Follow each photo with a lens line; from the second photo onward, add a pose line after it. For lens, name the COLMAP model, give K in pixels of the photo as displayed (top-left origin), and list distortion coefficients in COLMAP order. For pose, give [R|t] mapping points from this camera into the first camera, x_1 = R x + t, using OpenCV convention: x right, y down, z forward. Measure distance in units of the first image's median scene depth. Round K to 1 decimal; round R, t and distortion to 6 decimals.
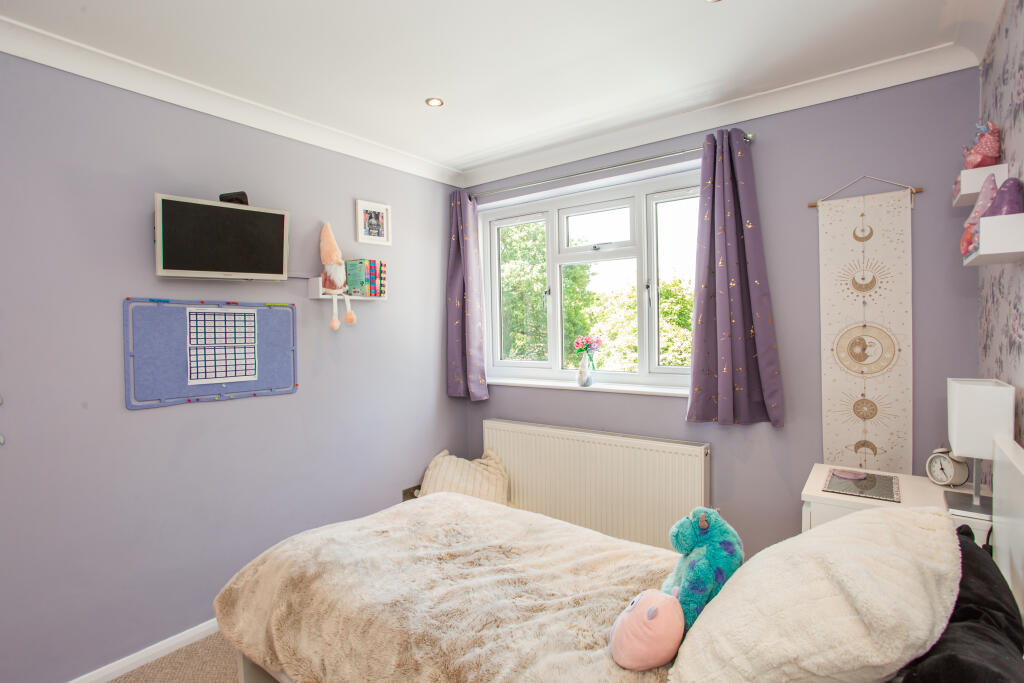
lens RADIAL K [[516.9, 0, 498.3], [0, 516.9, 336.7], [0, 0, 1]] dist [-0.048289, 0.030515]
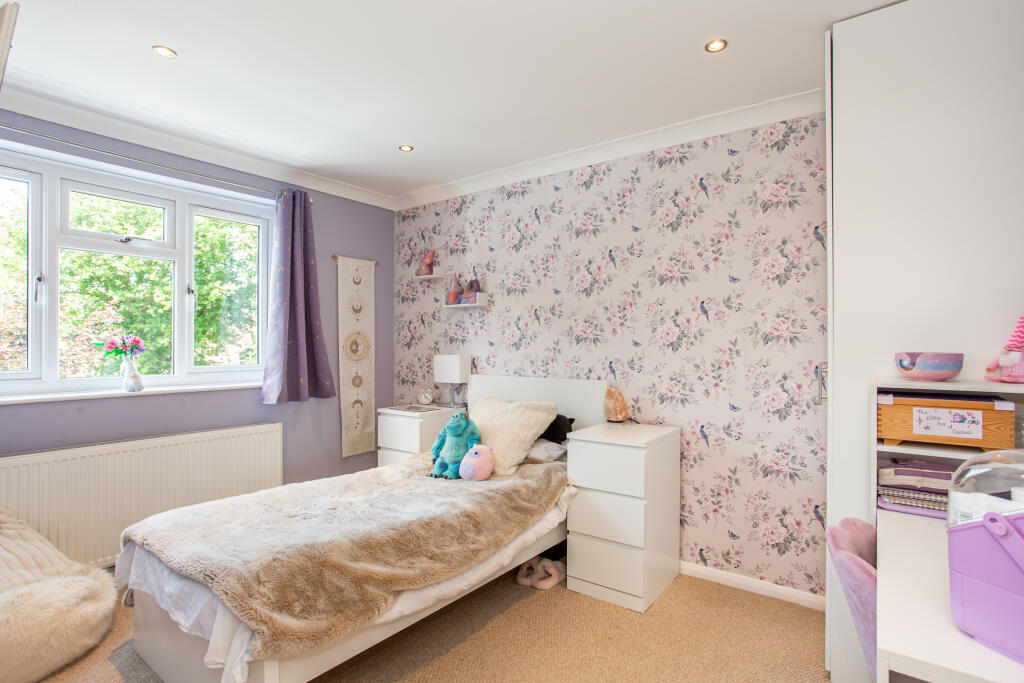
lens RADIAL K [[516.9, 0, 498.3], [0, 516.9, 336.7], [0, 0, 1]] dist [-0.048289, 0.030515]
pose [[0.008199, 0.034087, 0.999385, -1.011530], [0.017709, 0.999257, -0.034228, 0.058197], [-0.999810, 0.017979, 0.007590, 0.493033]]
